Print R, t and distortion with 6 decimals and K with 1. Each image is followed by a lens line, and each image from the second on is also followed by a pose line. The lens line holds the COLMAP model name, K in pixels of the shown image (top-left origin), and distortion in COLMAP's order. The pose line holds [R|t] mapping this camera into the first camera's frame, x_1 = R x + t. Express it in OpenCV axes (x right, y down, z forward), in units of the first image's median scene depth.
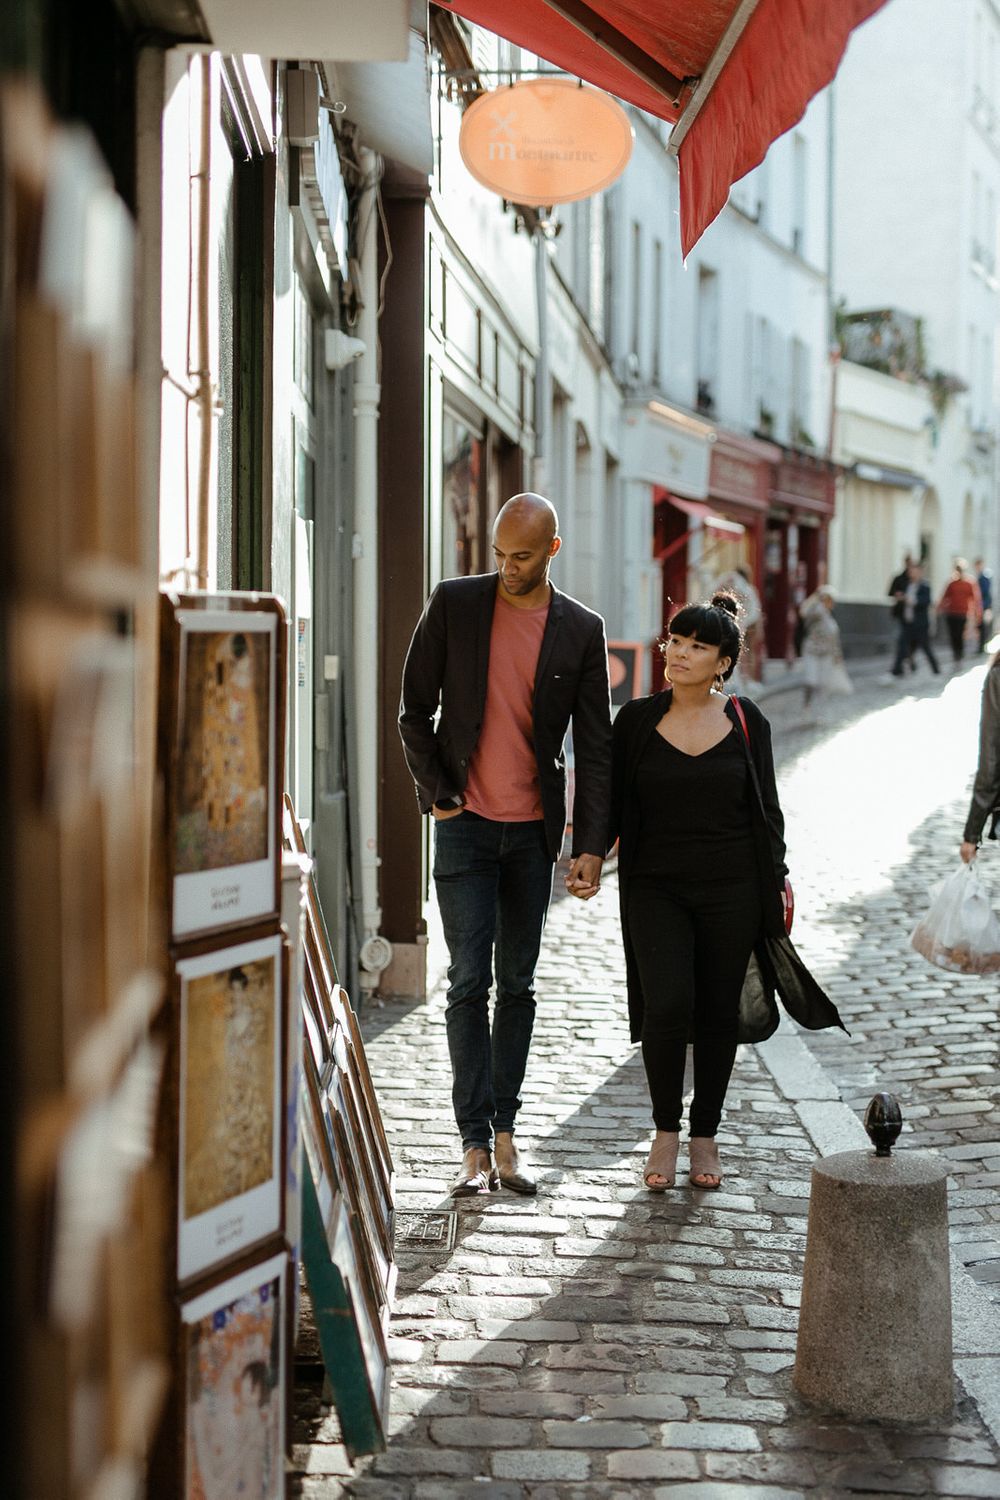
lens RADIAL K [[2268.7, 0, 500.0], [0, 2268.7, 750.0], [0, 0, 1]] dist [0.020391, 0.088187]
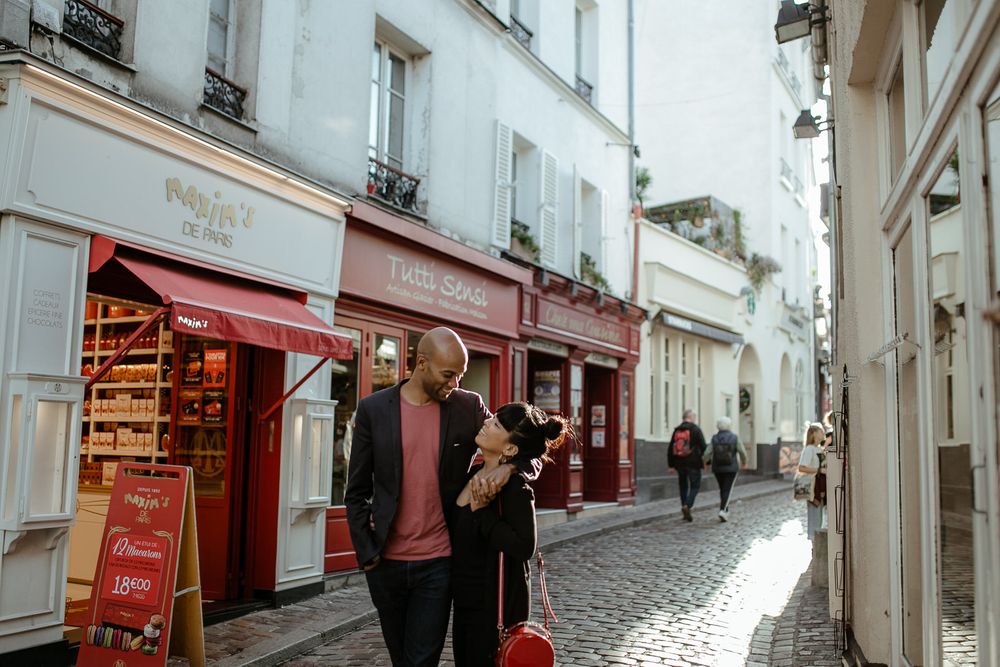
lens RADIAL K [[982.7, 0, 500.0], [0, 982.7, 333.5], [0, 0, 1]] dist [-0.018588, -0.006278]
pose [[0.994136, 0.001282, -0.108125, 0.927642], [-0.019136, 0.986233, -0.164253, -0.282811], [0.106426, 0.165359, 0.980474, 3.860612]]
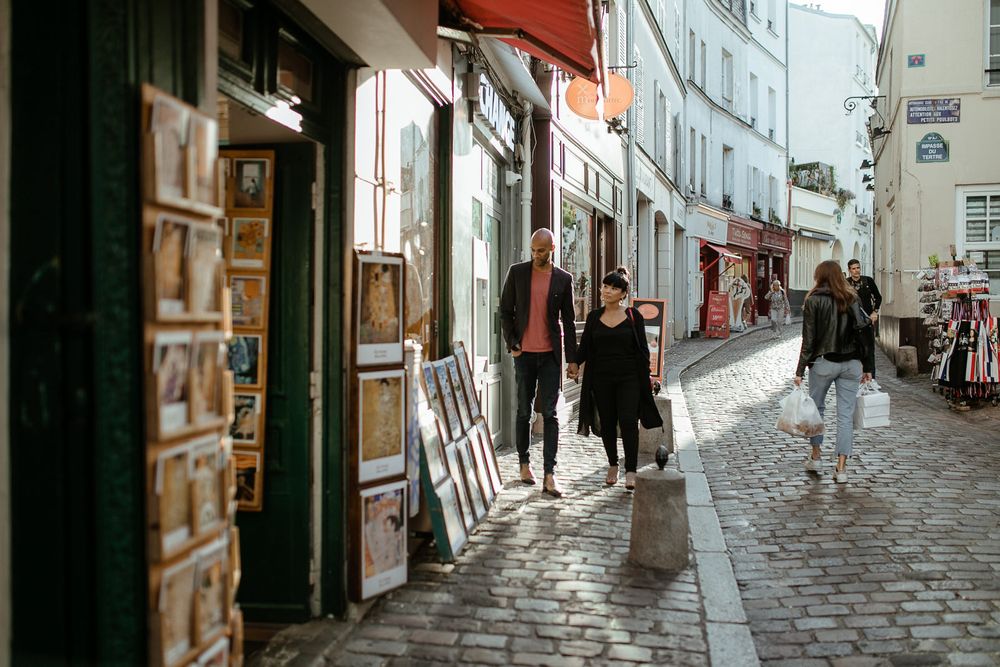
lens RADIAL K [[982.7, 0, 500.0], [0, 982.7, 333.5], [0, 0, 1]] dist [-0.018588, -0.006278]
pose [[0.986477, -0.000722, -0.163898, 0.141506], [-0.003853, 0.999612, -0.027594, 0.043015], [0.163855, 0.027852, 0.986091, -0.133628]]
